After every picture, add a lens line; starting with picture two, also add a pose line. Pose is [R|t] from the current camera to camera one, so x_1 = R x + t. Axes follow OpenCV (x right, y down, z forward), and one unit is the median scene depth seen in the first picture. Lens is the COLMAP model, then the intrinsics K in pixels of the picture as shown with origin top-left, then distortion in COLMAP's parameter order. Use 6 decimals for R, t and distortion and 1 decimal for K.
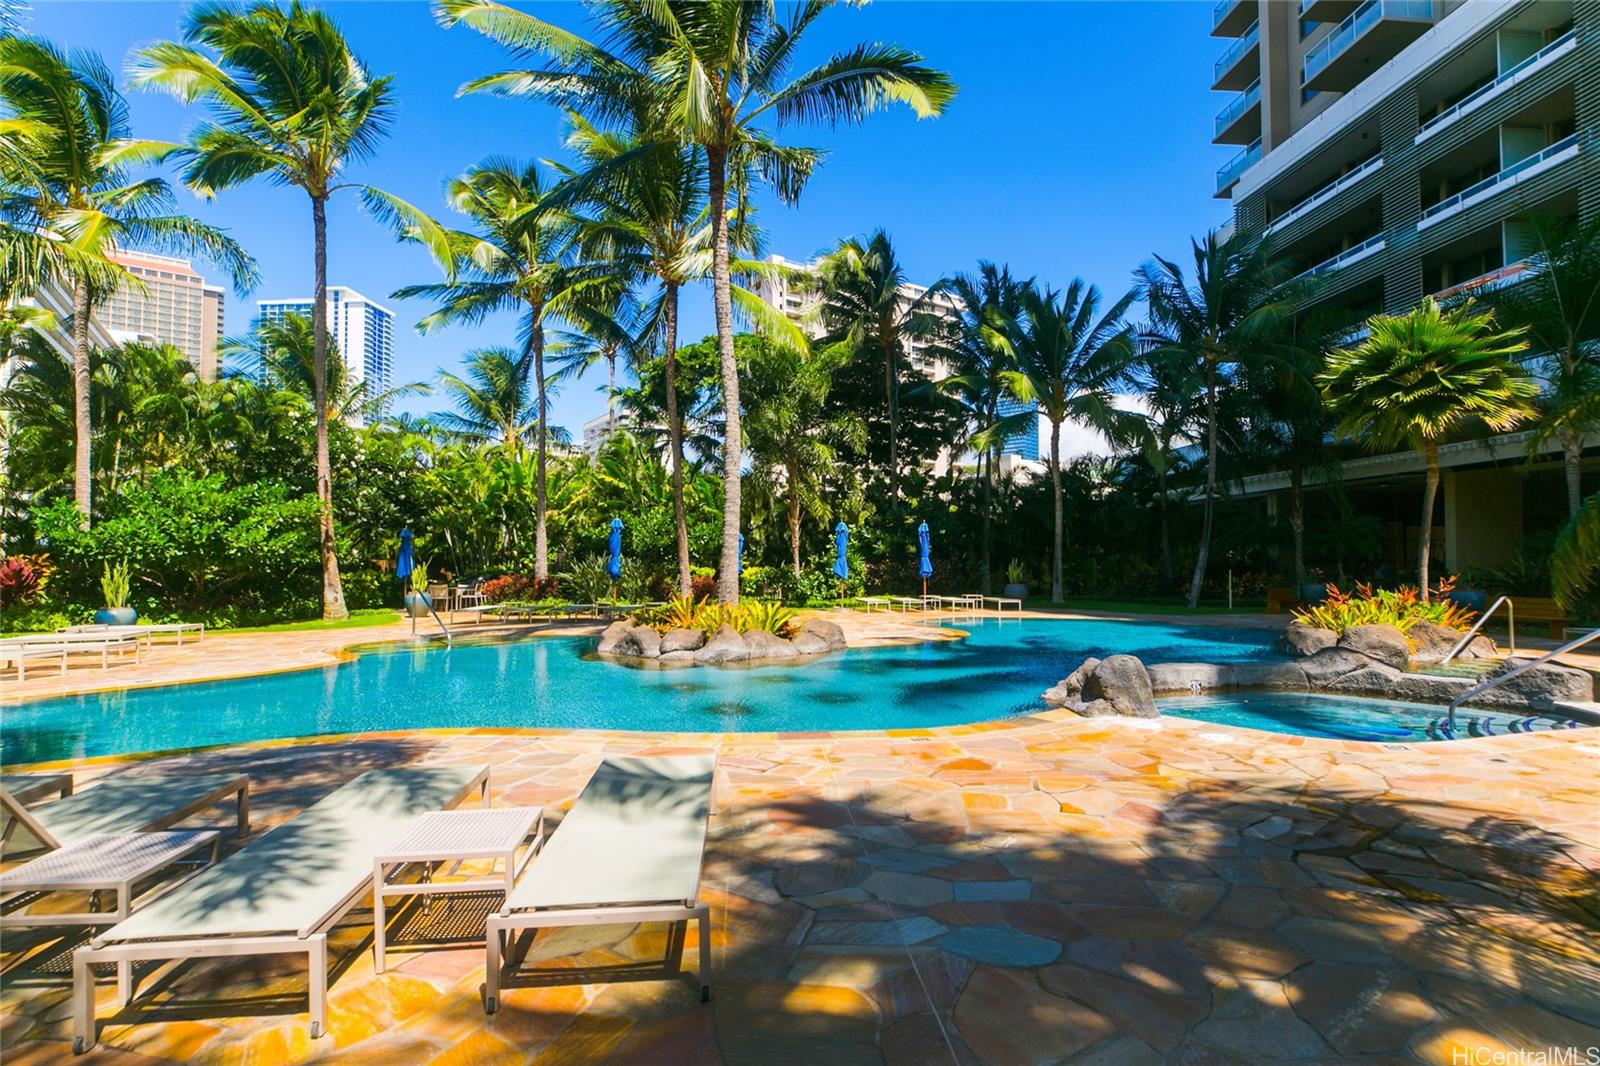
lens RADIAL K [[831.1, 0, 800.1], [0, 831.1, 539.4], [0, 0, 1]] dist [-0.001838, -0.000173]
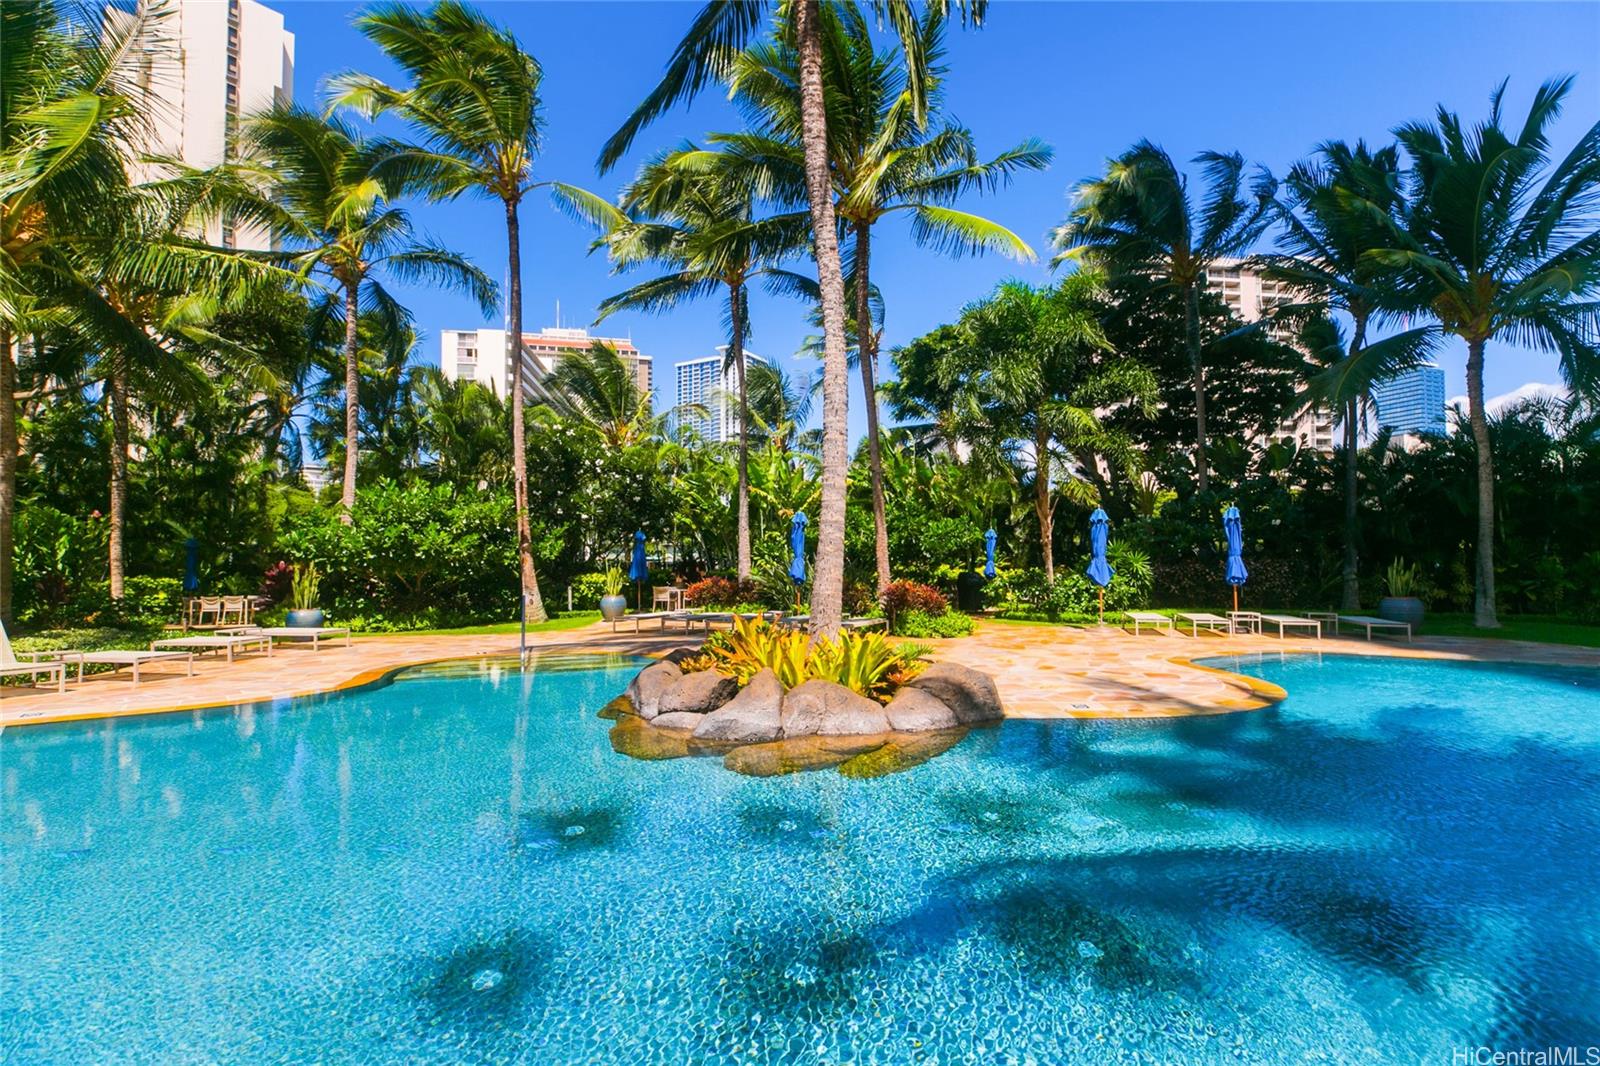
lens RADIAL K [[731.8, 0, 799.5], [0, 731.8, 529.1], [0, 0, 1]] dist [0.001445, -0.000106]
pose [[0.902144, -0.021651, -0.430891, 0.088922], [0.013419, 0.999665, -0.022135, 0.008050], [0.431226, 0.014187, 0.902132, 0.303285]]
